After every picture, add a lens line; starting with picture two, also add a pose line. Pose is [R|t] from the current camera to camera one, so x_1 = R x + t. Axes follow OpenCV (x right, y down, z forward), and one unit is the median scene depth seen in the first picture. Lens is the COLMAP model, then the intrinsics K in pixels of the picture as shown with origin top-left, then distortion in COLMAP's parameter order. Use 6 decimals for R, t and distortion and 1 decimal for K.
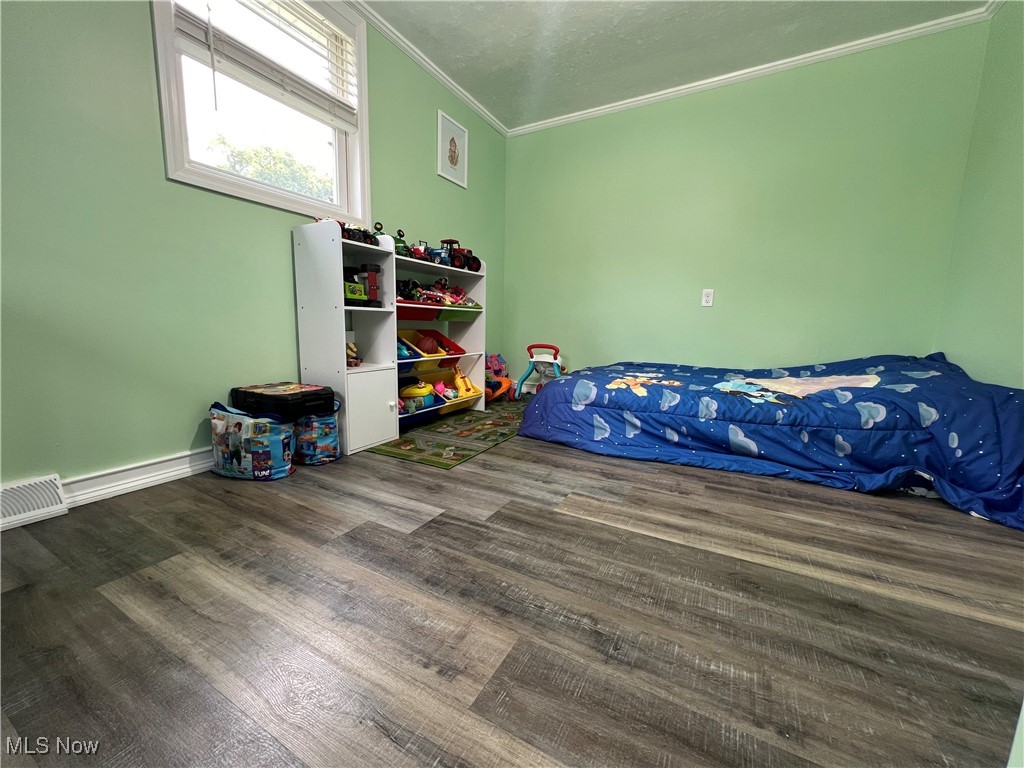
lens RADIAL K [[409.9, 0, 510.6], [0, 409.9, 384.7], [0, 0, 1]] dist [-0.001151, -0.000091]
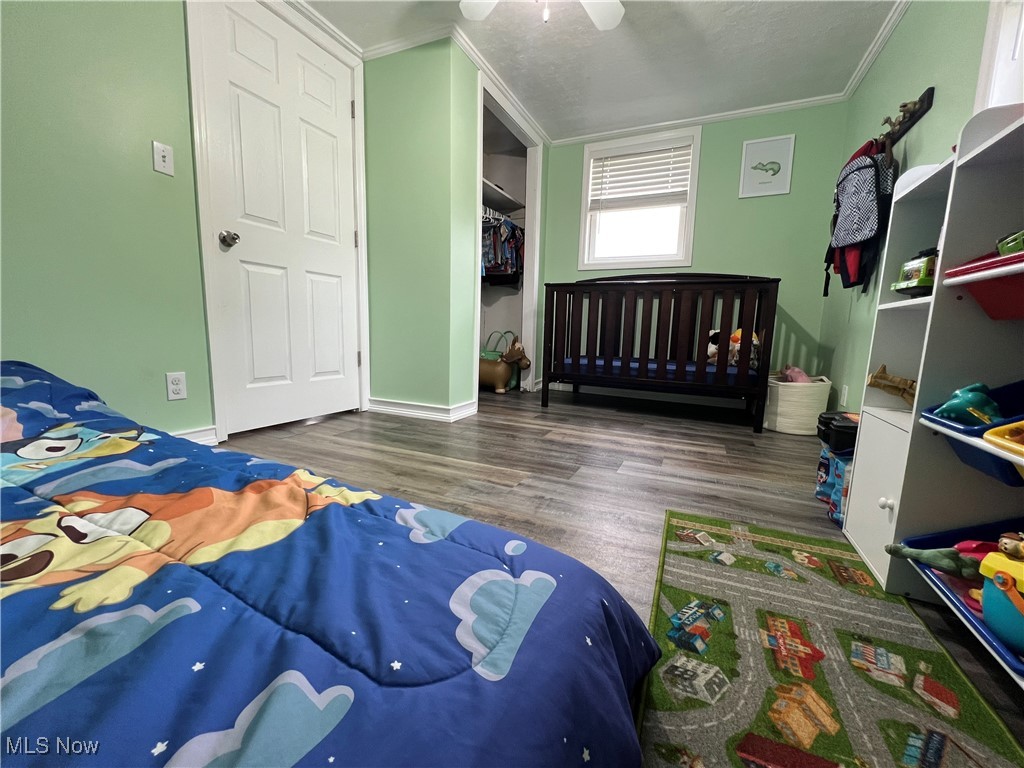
lens RADIAL K [[409.9, 0, 514.0], [0, 409.9, 384.4], [0, 0, 1]] dist [-0.001151, -0.000091]
pose [[-0.995898, -0.047479, -0.077027, 0.230138], [-0.067085, 0.958689, 0.276431, -0.242060], [0.060721, 0.280465, -0.957942, 1.838085]]
